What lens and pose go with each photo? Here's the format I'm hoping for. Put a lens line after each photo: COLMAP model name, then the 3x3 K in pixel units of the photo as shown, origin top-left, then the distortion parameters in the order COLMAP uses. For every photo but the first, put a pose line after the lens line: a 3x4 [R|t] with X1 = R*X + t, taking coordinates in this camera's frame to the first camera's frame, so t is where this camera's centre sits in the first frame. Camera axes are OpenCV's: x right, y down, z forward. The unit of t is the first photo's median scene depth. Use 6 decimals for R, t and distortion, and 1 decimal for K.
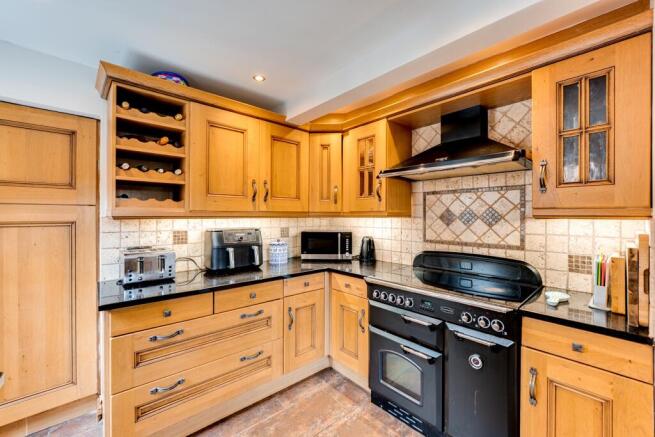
lens RADIAL K [[267.2, 0, 322.4], [0, 267.2, 217.6], [0, 0, 1]] dist [-0.007809, 0.000744]
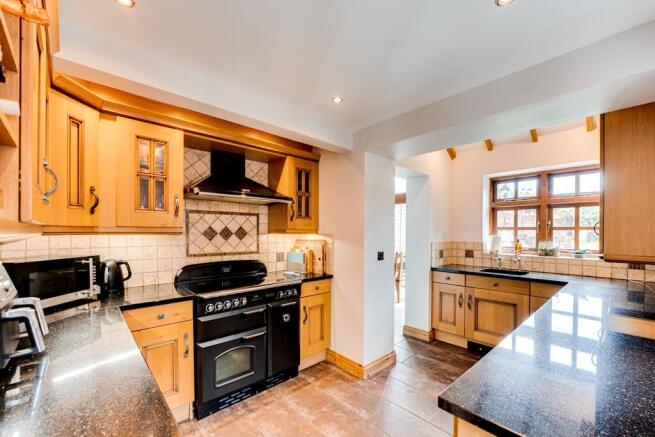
lens RADIAL K [[267.2, 0, 338.7], [0, 267.2, 236.2], [0, 0, 1]] dist [-0.007809, 0.000744]
pose [[-0.043096, -0.015073, 0.998957, -0.784944], [0.003374, 0.999878, 0.015233, -0.005629], [-0.999065, 0.004027, -0.043039, 0.500159]]
